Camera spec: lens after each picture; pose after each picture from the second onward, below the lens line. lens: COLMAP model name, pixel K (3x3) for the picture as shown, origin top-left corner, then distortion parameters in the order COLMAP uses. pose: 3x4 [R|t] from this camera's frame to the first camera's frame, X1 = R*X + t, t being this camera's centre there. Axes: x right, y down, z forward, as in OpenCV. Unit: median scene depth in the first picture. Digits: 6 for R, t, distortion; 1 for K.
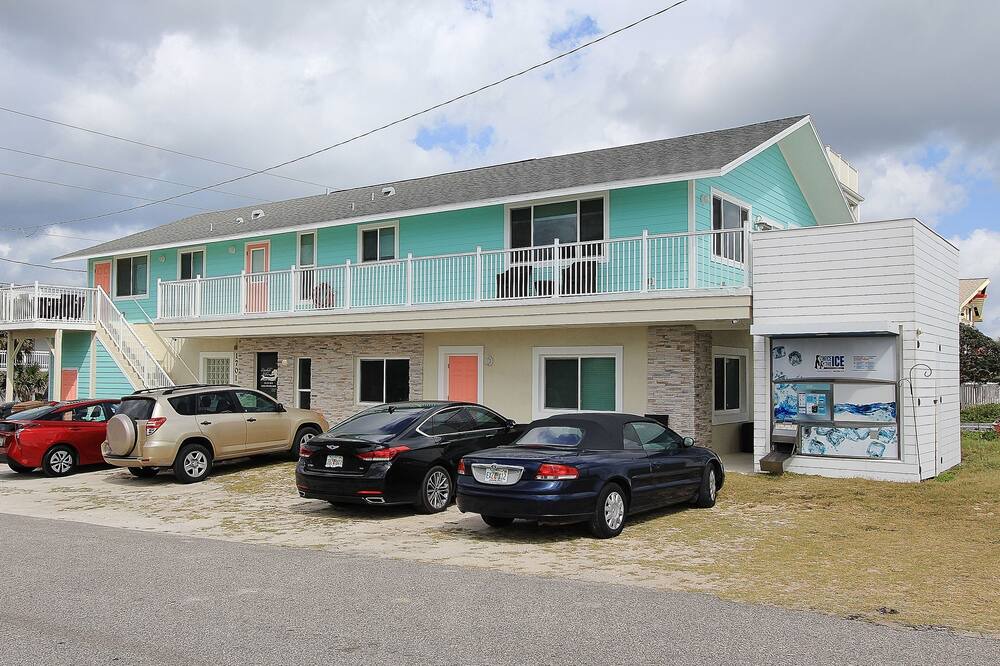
lens RADIAL K [[868.9, 0, 500.0], [0, 868.9, 333.0], [0, 0, 1]] dist [0.006676, 0.007985]
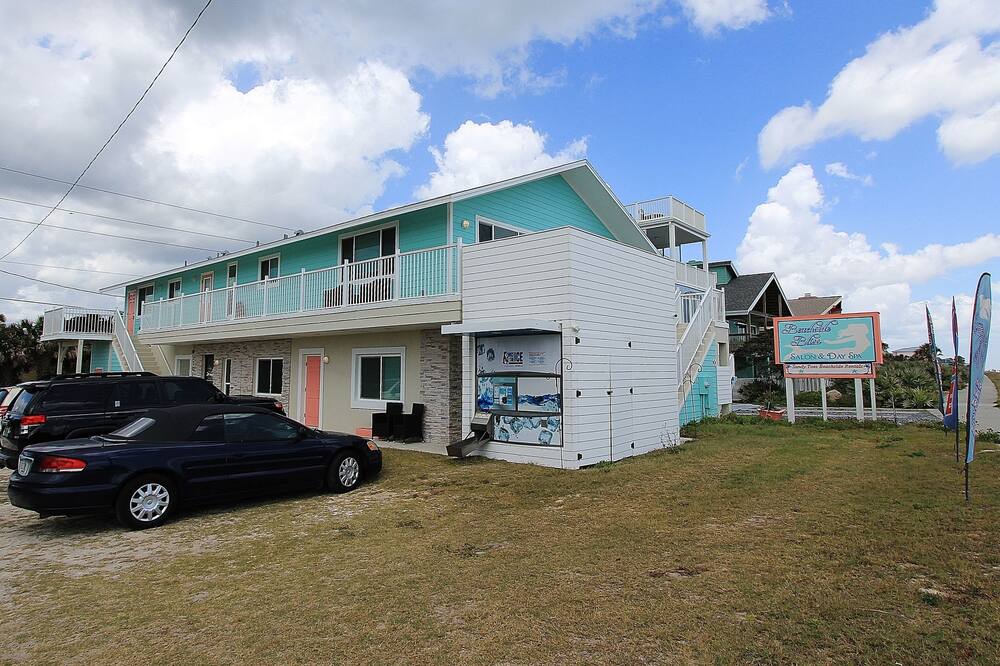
lens RADIAL K [[592.9, 0, 478.3], [0, 592.9, 311.0], [0, 0, 1]] dist [-0.001721, -0.000007]
pose [[0.996023, -0.011673, -0.088333, 0.399643], [0.006720, 0.998399, -0.056167, 0.015708], [0.088847, 0.055350, 0.994506, 0.230911]]
